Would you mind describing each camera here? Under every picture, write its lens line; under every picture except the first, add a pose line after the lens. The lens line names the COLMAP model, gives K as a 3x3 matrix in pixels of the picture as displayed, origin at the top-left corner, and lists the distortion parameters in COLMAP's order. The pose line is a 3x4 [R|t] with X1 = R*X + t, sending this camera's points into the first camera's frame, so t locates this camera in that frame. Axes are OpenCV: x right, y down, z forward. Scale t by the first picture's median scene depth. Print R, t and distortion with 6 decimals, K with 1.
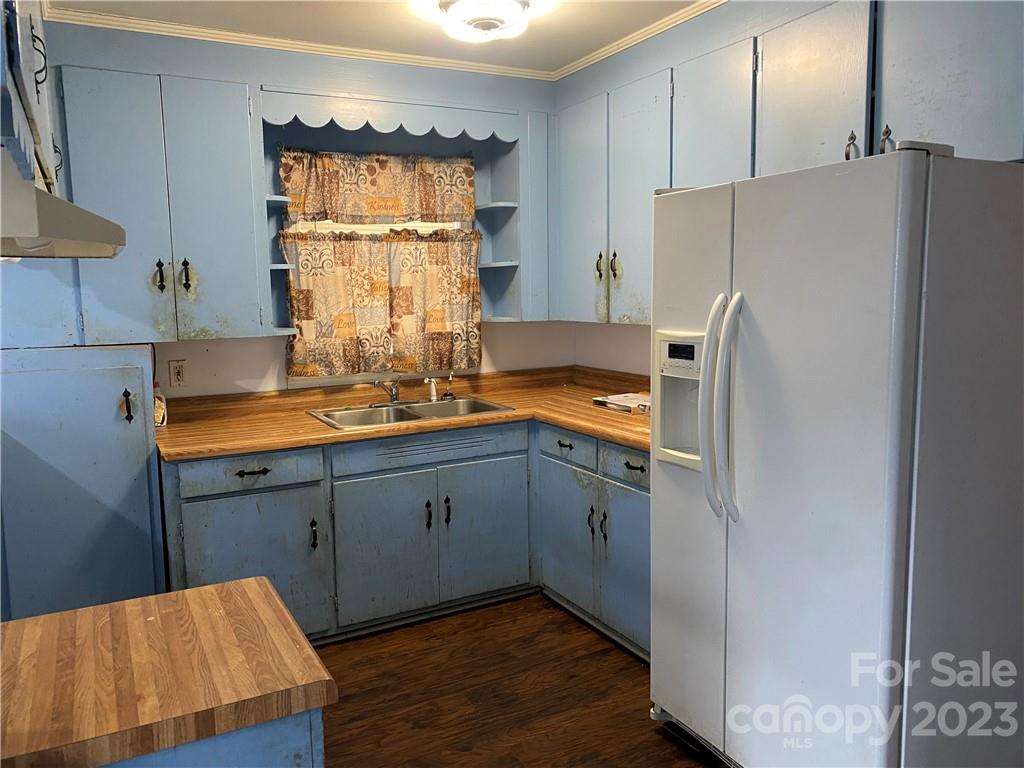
lens RADIAL K [[779.1, 0, 512.0], [0, 779.1, 384.0], [0, 0, 1]] dist [0.024260, -0.004076]
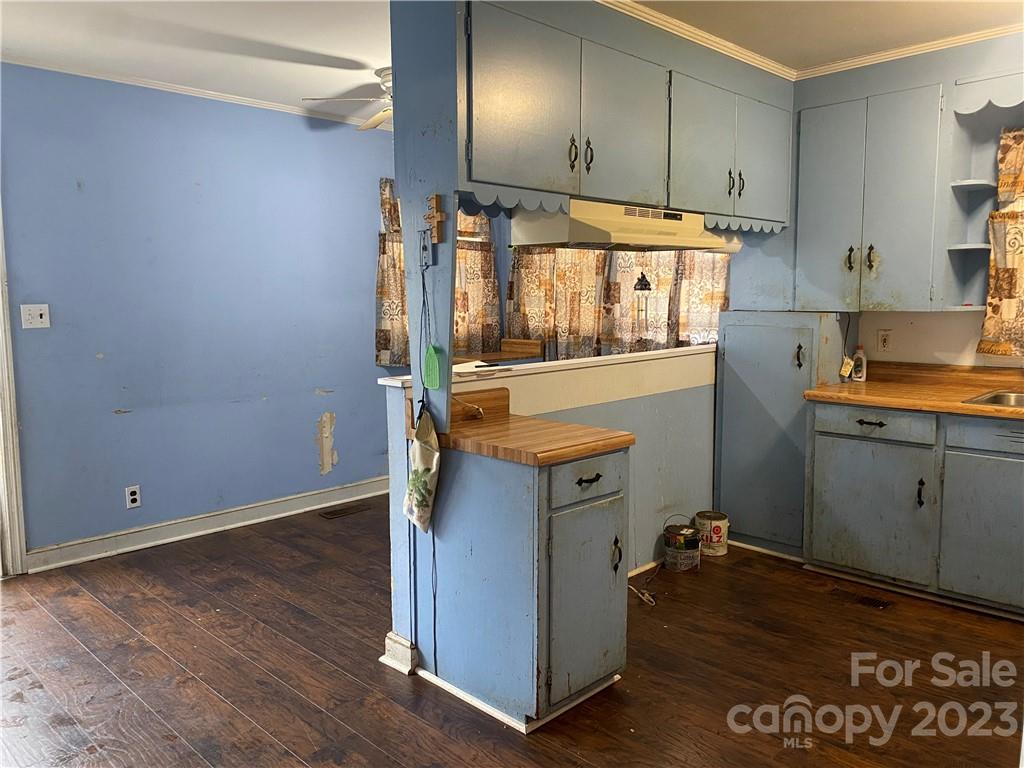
lens RADIAL K [[779.1, 0, 512.0], [0, 779.1, 384.0], [0, 0, 1]] dist [0.024260, -0.004076]
pose [[0.290651, 0.124482, -0.948697, 0.596697], [-0.115678, 0.988800, 0.094304, 0.005114], [0.949811, 0.082333, 0.301795, 0.114808]]
